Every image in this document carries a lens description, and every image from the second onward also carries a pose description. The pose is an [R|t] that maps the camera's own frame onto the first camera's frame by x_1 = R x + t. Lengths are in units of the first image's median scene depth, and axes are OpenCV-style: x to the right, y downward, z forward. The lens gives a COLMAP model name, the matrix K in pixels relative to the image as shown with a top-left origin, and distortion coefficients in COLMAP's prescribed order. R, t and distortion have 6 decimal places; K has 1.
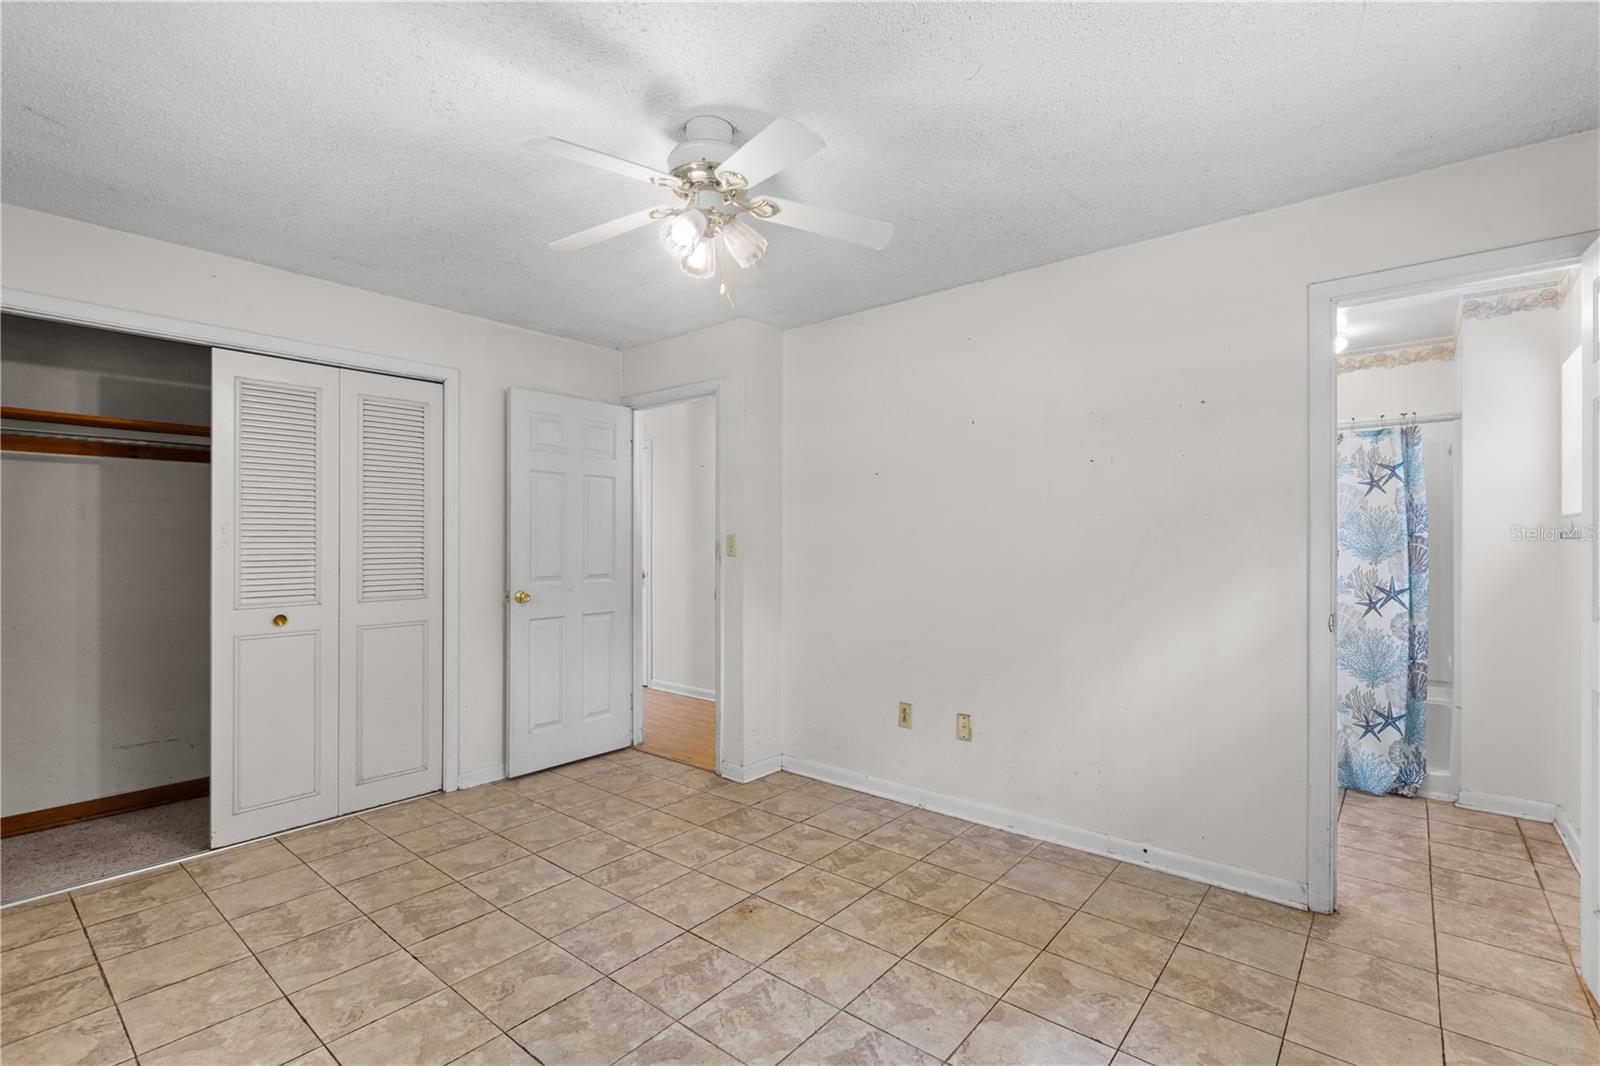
lens RADIAL K [[712.5, 0, 798.8], [0, 712.5, 537.4], [0, 0, 1]] dist [0.001257, -0.001017]
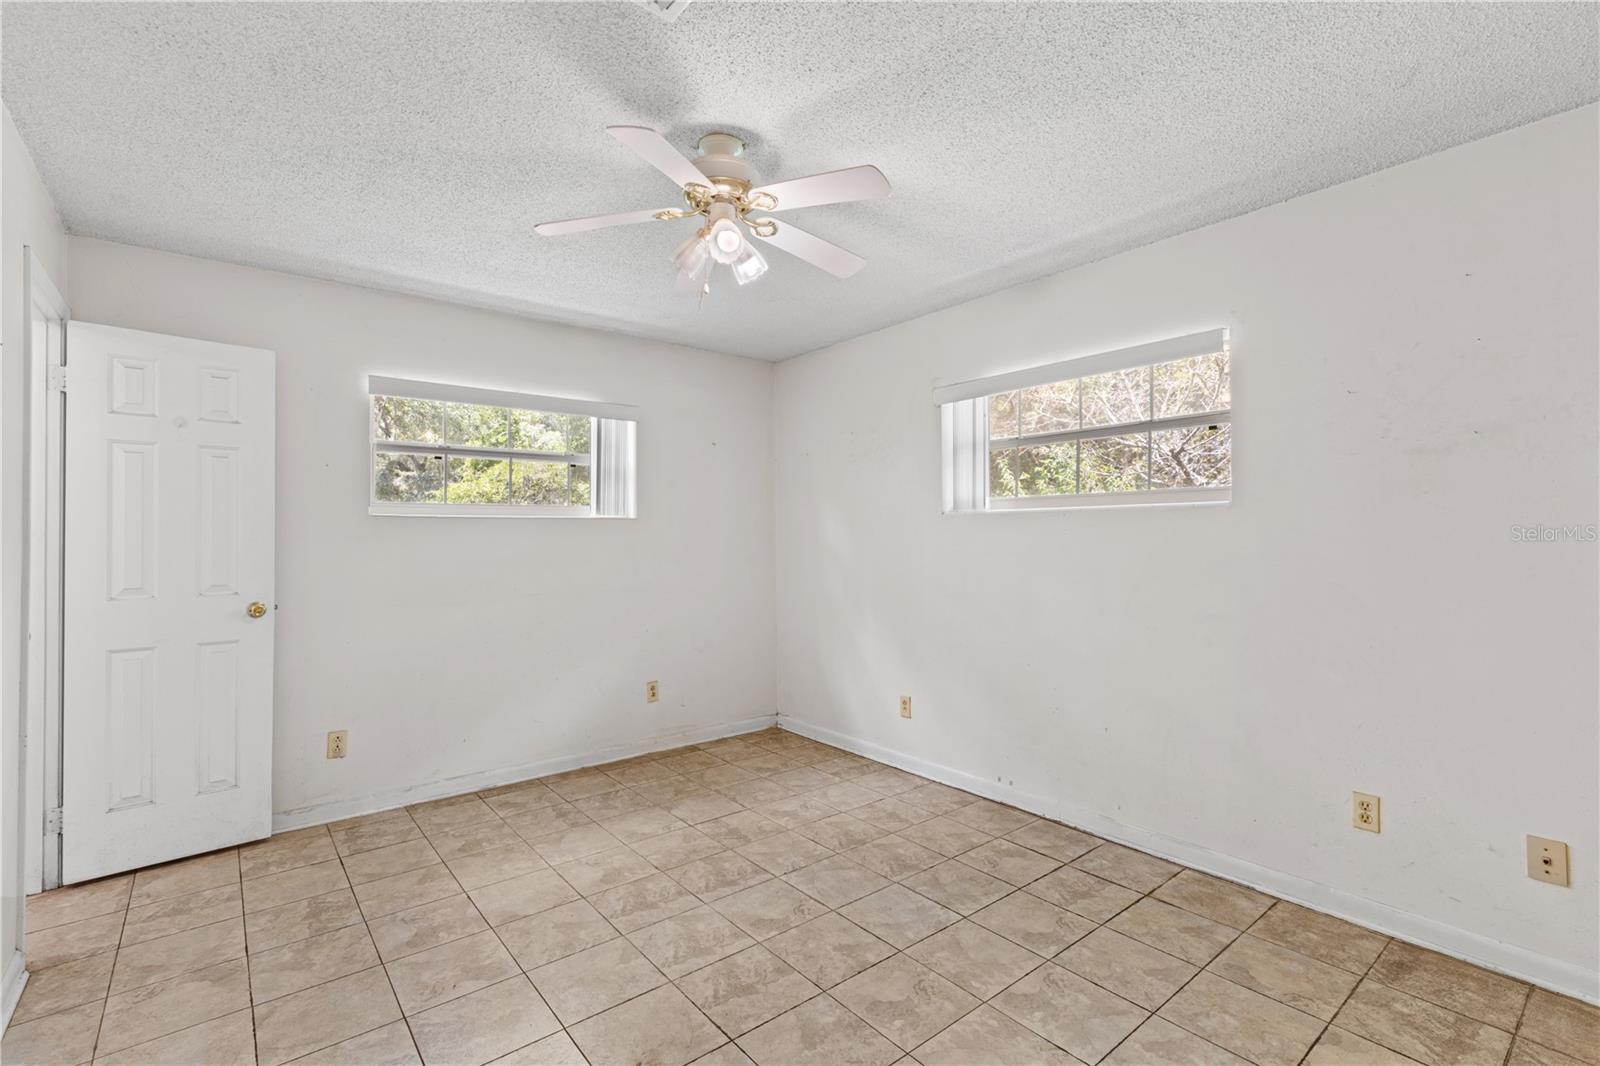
lens RADIAL K [[712.5, 0, 801.4], [0, 712.5, 534.8], [0, 0, 1]] dist [0.001257, -0.001017]
pose [[-0.982101, 0.006140, 0.188257, -0.311857], [0.004563, 0.999951, -0.008812, 0.006329], [-0.188301, -0.007795, -0.982080, 1.438025]]
